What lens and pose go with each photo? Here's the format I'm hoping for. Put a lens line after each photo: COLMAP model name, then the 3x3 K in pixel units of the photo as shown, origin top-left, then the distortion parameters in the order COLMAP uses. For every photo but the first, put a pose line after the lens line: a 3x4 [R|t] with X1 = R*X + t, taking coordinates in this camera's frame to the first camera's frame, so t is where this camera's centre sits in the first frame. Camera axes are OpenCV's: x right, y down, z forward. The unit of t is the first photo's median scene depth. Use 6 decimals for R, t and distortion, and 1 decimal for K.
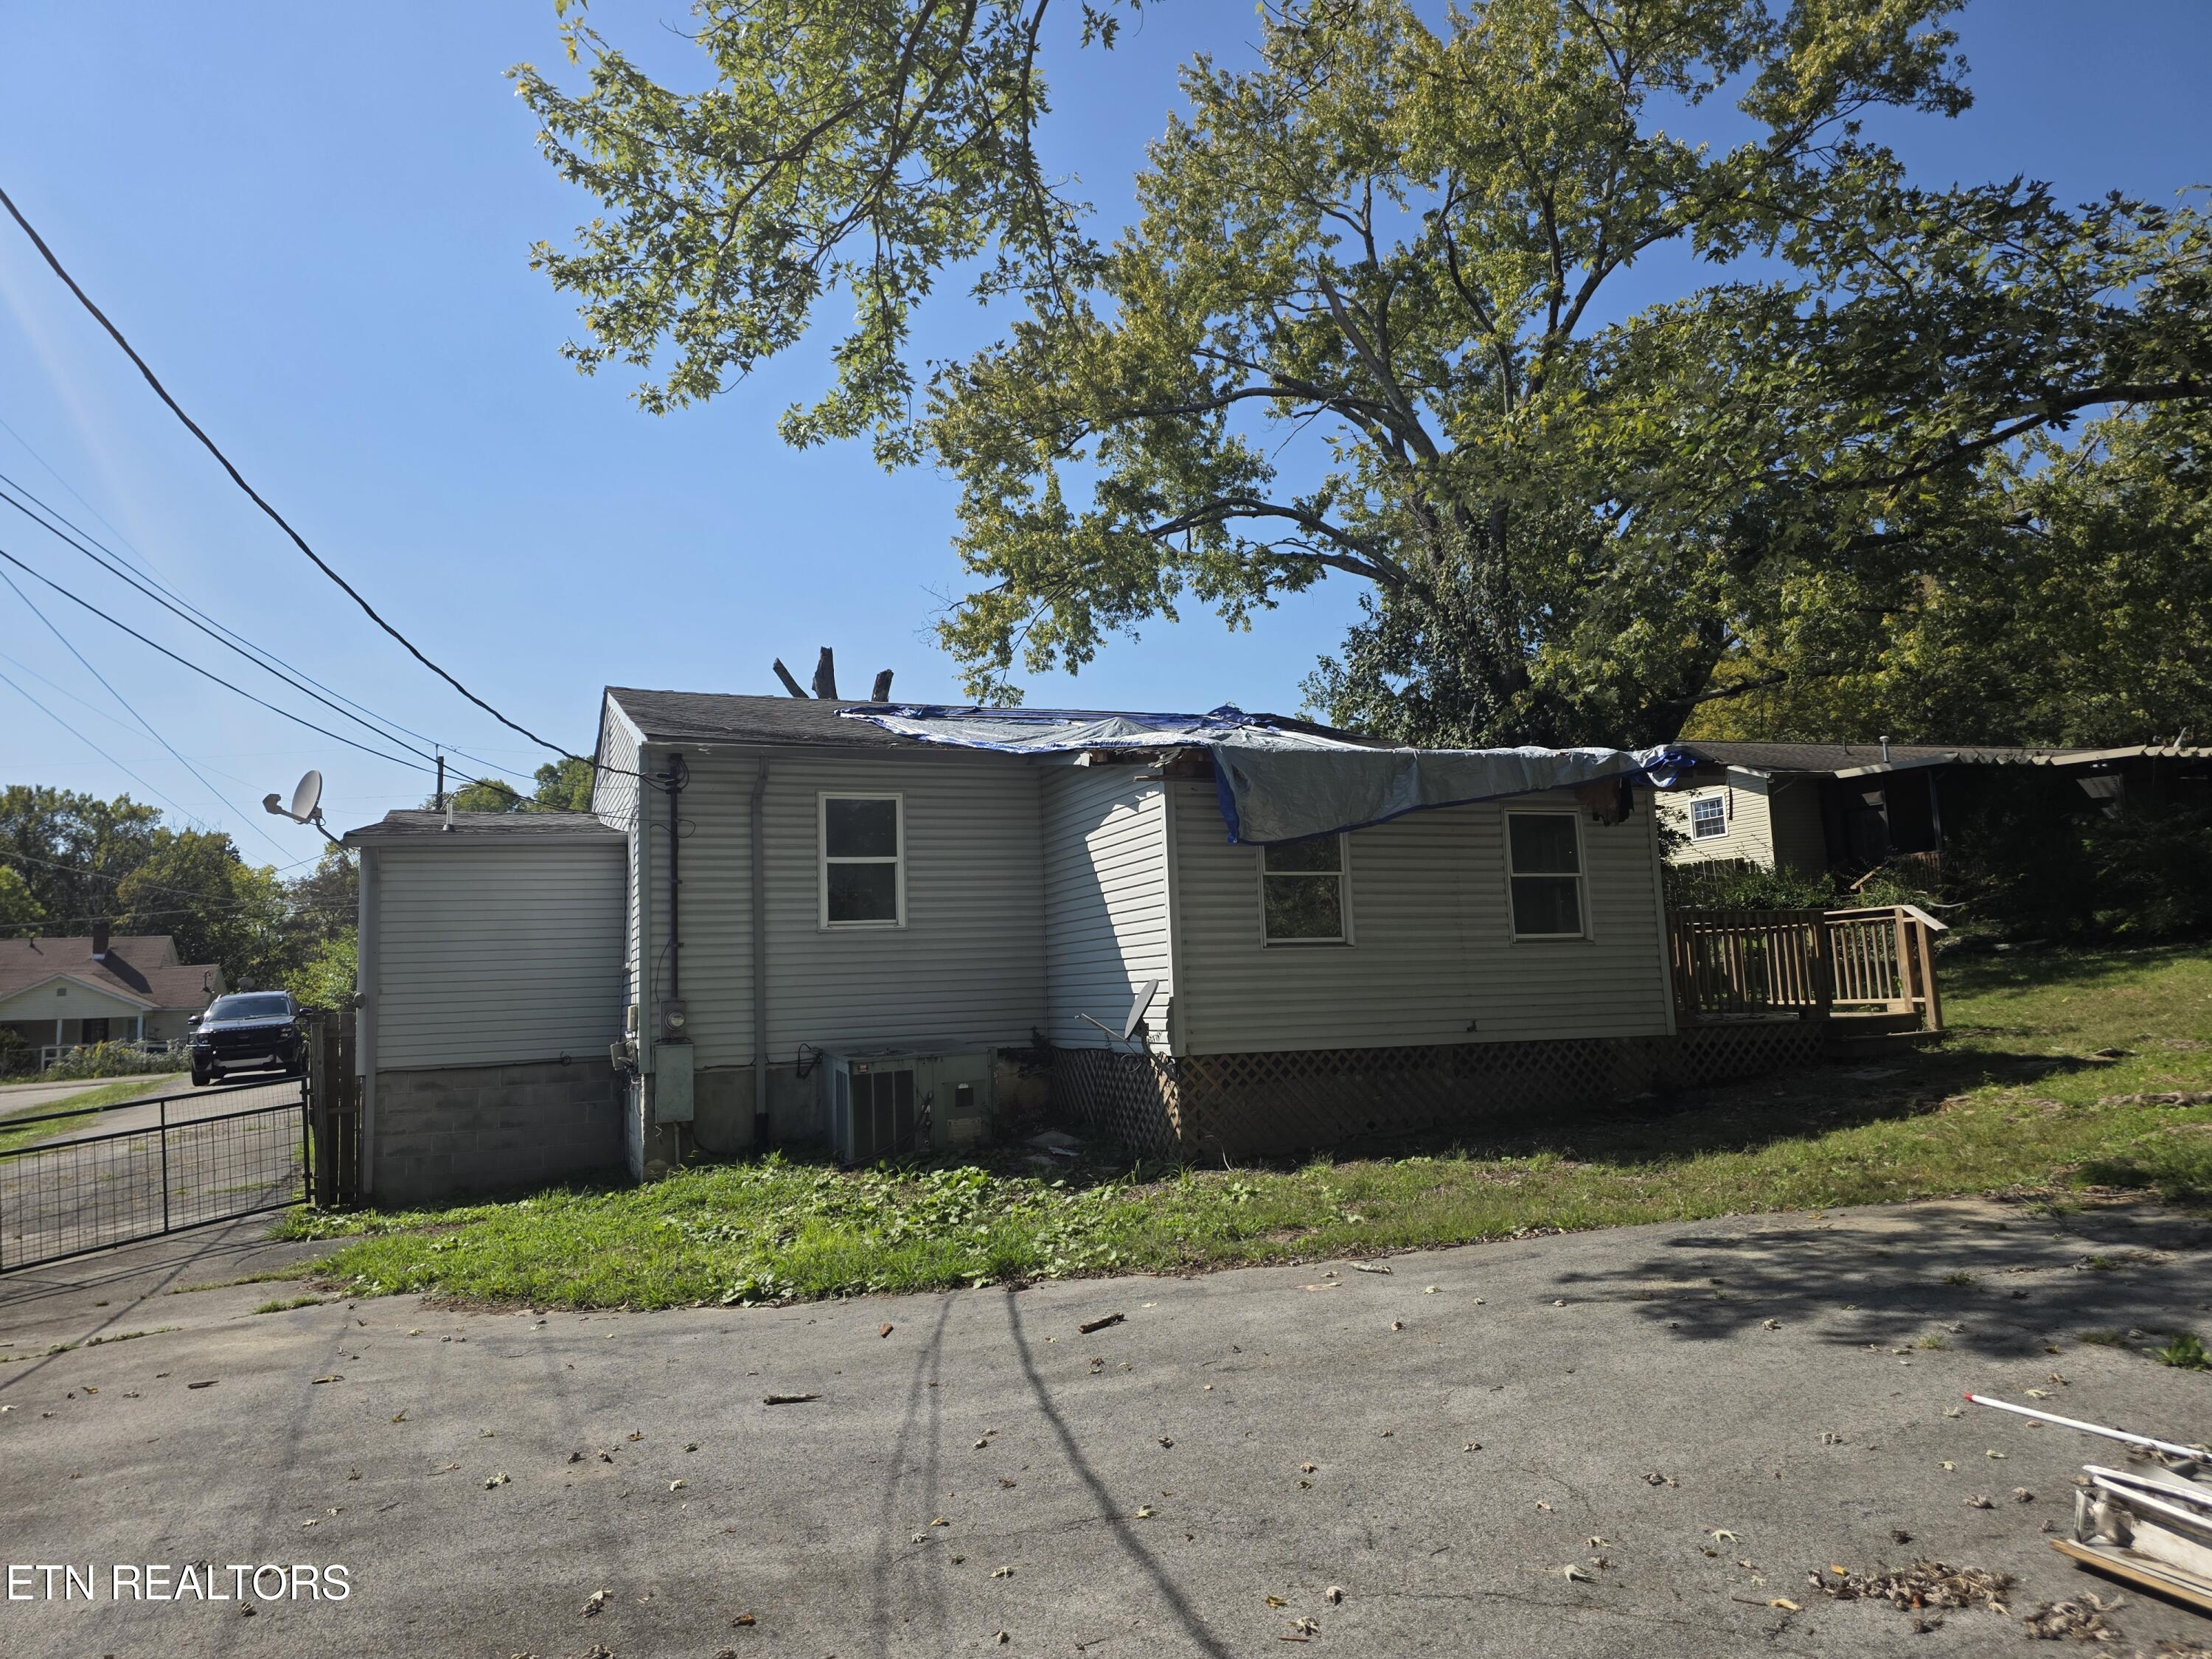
lens RADIAL K [[1472.4, 0, 1103.1], [0, 1472.4, 817.6], [0, 0, 1]] dist [0.065766, -0.000959]
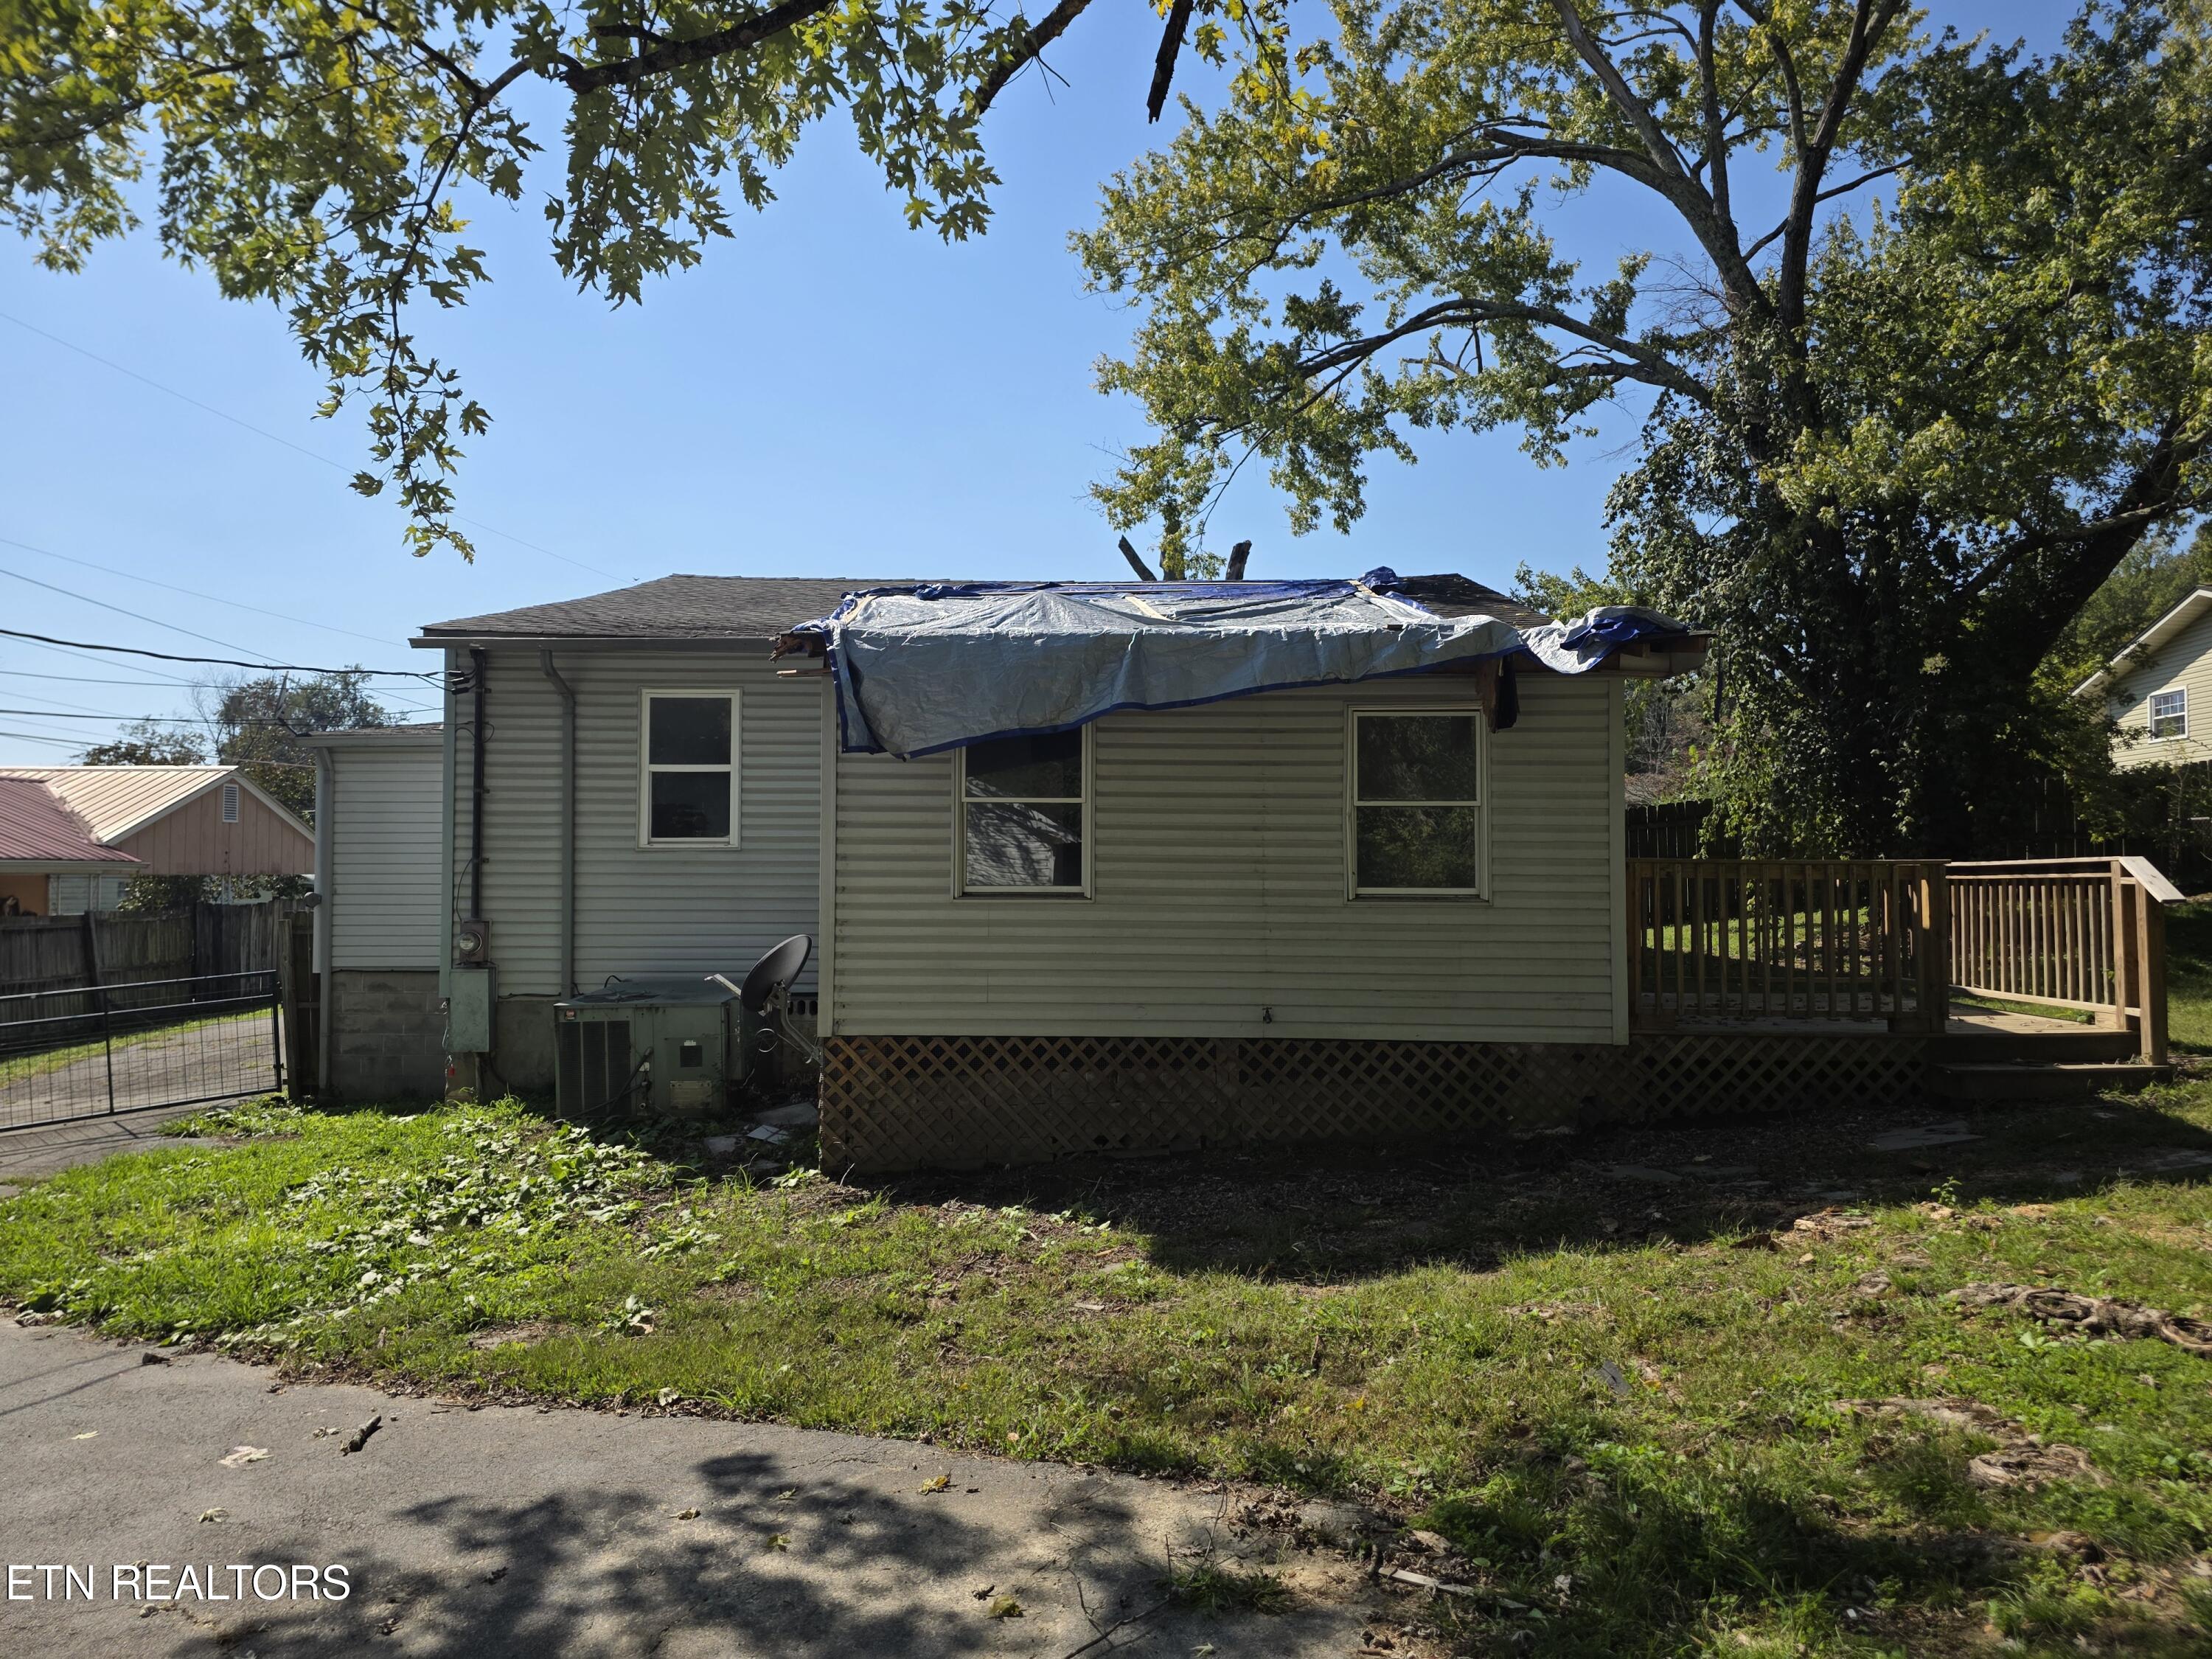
lens RADIAL K [[1472.4, 0, 1106.5], [0, 1472.4, 832.6], [0, 0, 1]] dist [0.065766, -0.000959]
pose [[0.924188, 0.025903, -0.381059, 0.397487], [0.010691, 0.995552, 0.093604, -0.012443], [0.381789, -0.090582, 0.919800, 0.291243]]
